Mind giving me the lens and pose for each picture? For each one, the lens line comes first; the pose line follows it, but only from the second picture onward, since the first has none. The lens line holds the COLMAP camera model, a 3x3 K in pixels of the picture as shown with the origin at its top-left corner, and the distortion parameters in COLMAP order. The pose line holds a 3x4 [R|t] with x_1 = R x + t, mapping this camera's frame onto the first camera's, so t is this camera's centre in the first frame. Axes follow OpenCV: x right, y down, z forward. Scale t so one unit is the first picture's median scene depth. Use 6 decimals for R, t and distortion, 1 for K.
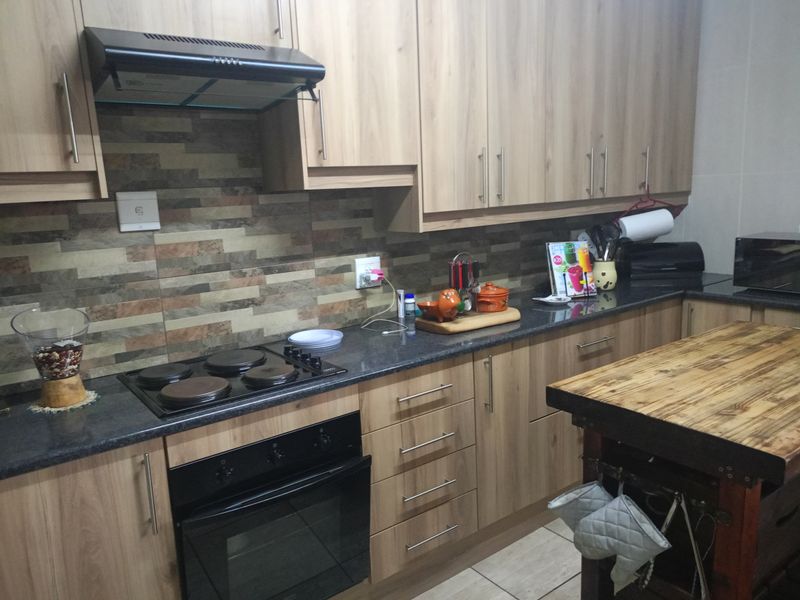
lens RADIAL K [[605.8, 0, 398.6], [0, 605.8, 303.0], [0, 0, 1]] dist [0.040044, 0.002418]
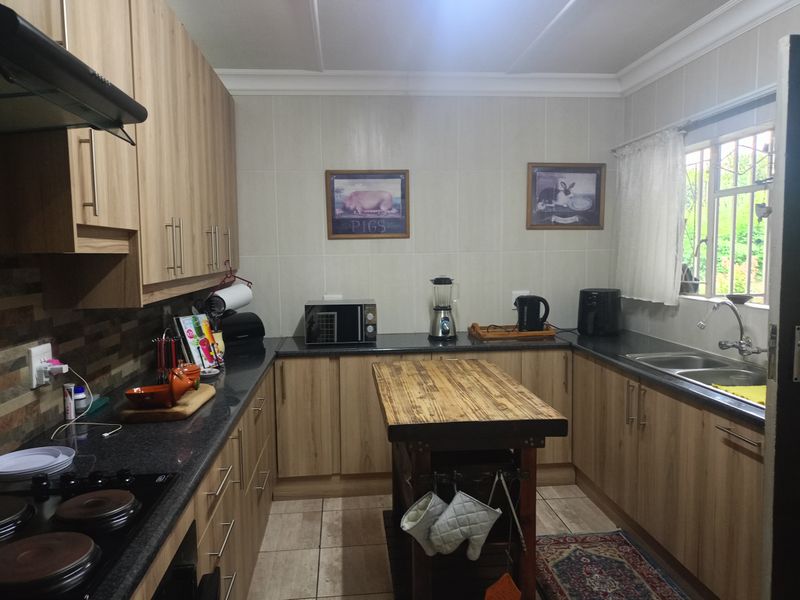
lens RADIAL K [[605.8, 0, 397.3], [0, 605.8, 300.4], [0, 0, 1]] dist [0.040044, 0.002418]
pose [[0.525914, -0.032404, 0.849920, -0.475047], [0.152207, 0.986729, -0.056563, -0.019763], [-0.836808, 0.159111, 0.523866, 0.222106]]
